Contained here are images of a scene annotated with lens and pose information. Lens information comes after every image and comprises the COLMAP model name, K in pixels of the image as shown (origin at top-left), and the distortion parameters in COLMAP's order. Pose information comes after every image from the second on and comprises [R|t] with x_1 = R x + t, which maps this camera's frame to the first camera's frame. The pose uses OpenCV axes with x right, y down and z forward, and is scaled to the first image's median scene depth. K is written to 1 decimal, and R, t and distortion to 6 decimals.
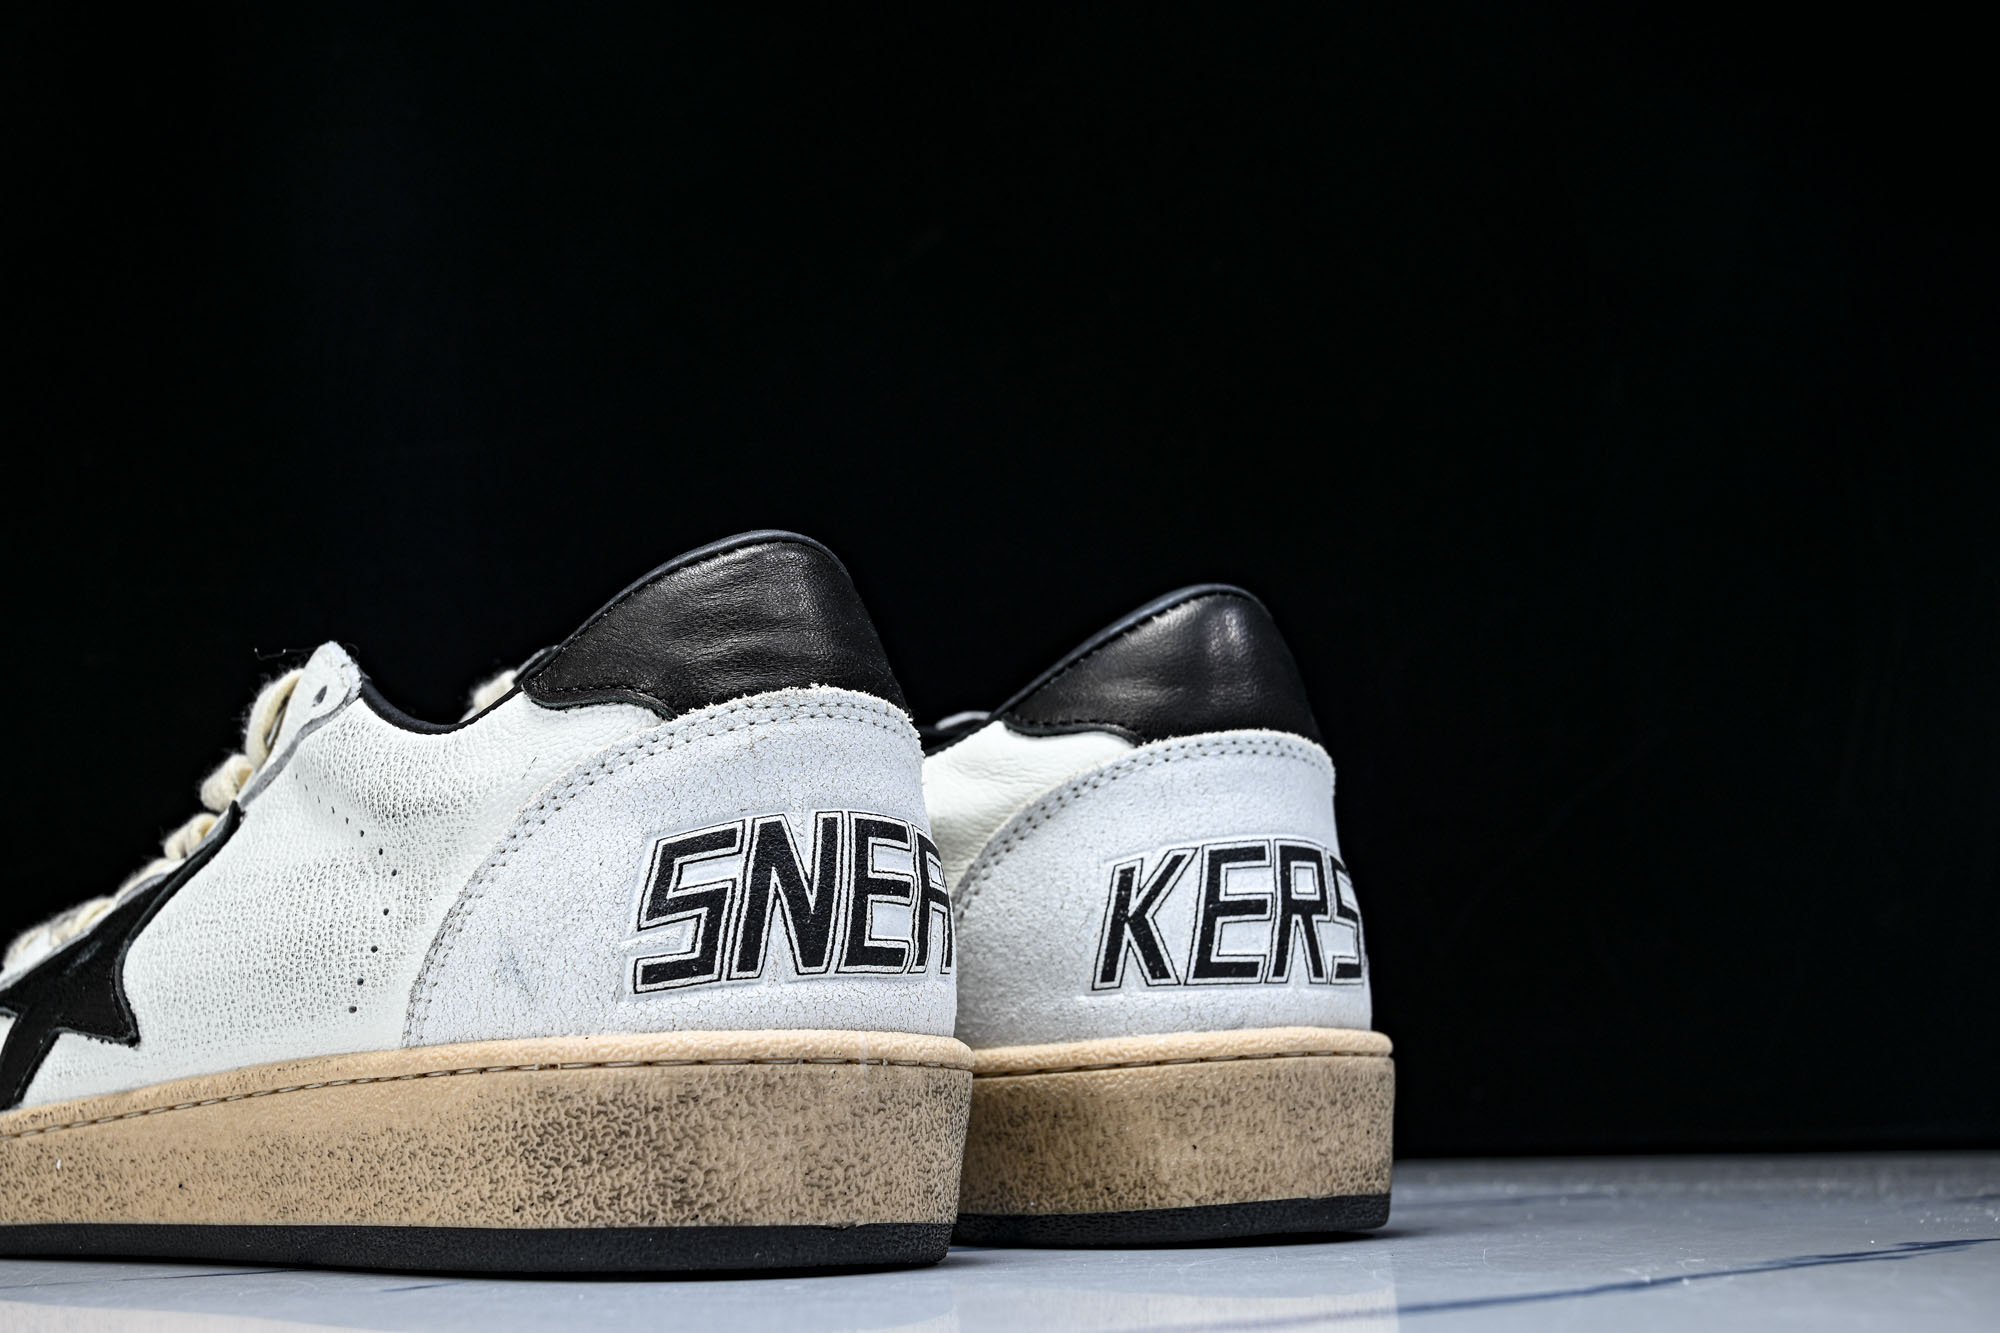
lens RADIAL K [[3198.4, 0, 1000.0], [0, 3198.4, 666.5], [0, 0, 1]] dist [0.003549, 0.082519]
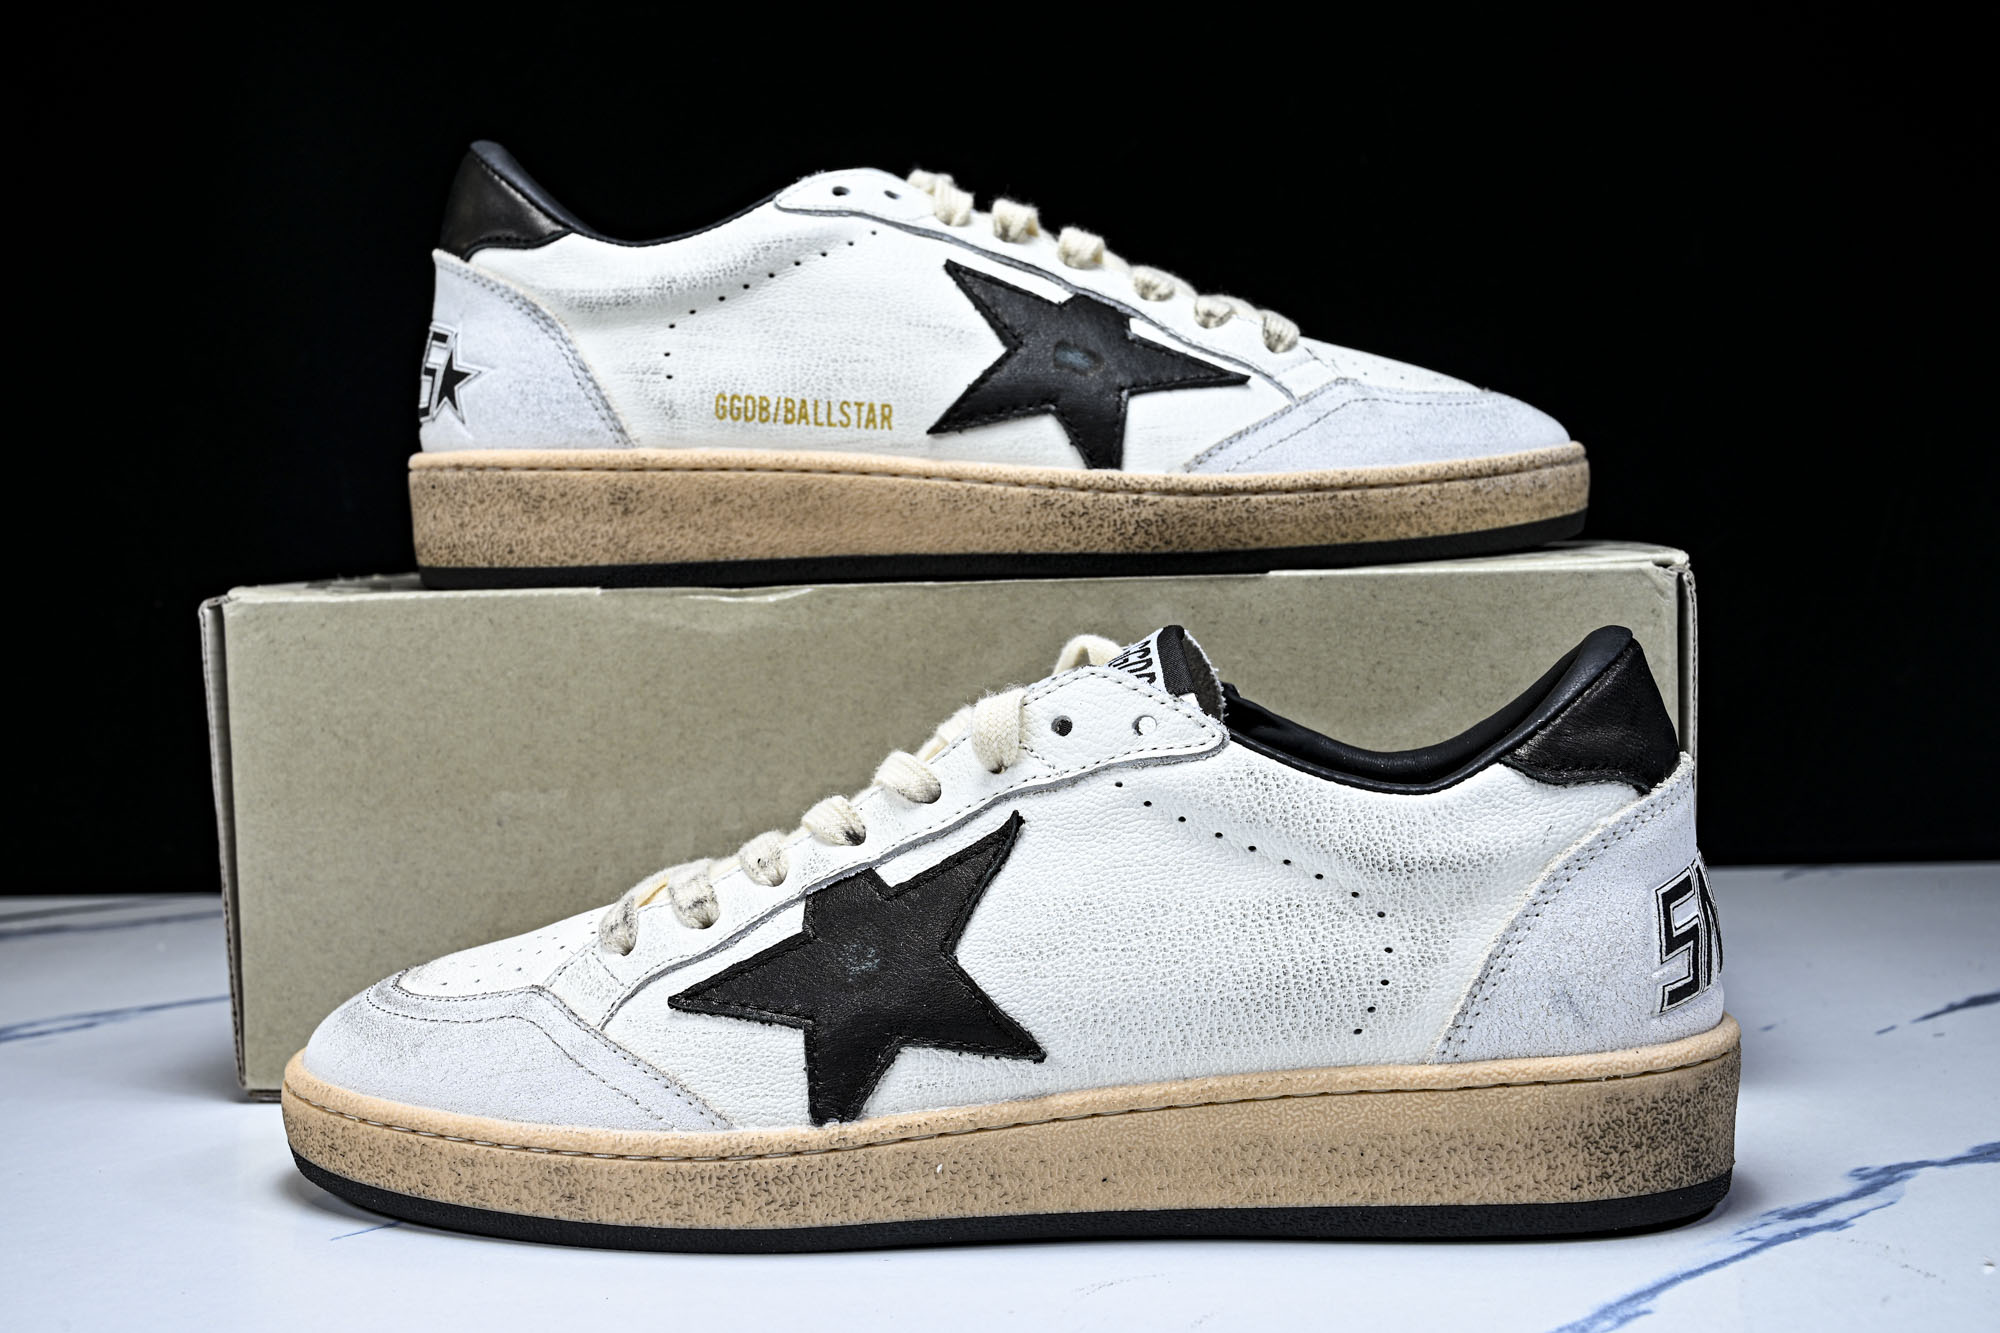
lens RADIAL K [[2514.9, 0, 1000.0], [0, 2514.9, 666.5], [0, 0, 1]] dist [-0.004843, 0.070701]
pose [[0.782587, -0.051418, 0.620415, -0.906259], [-0.060834, 0.985498, 0.158410, -0.172168], [-0.619562, -0.161712, 0.768109, 0.395235]]
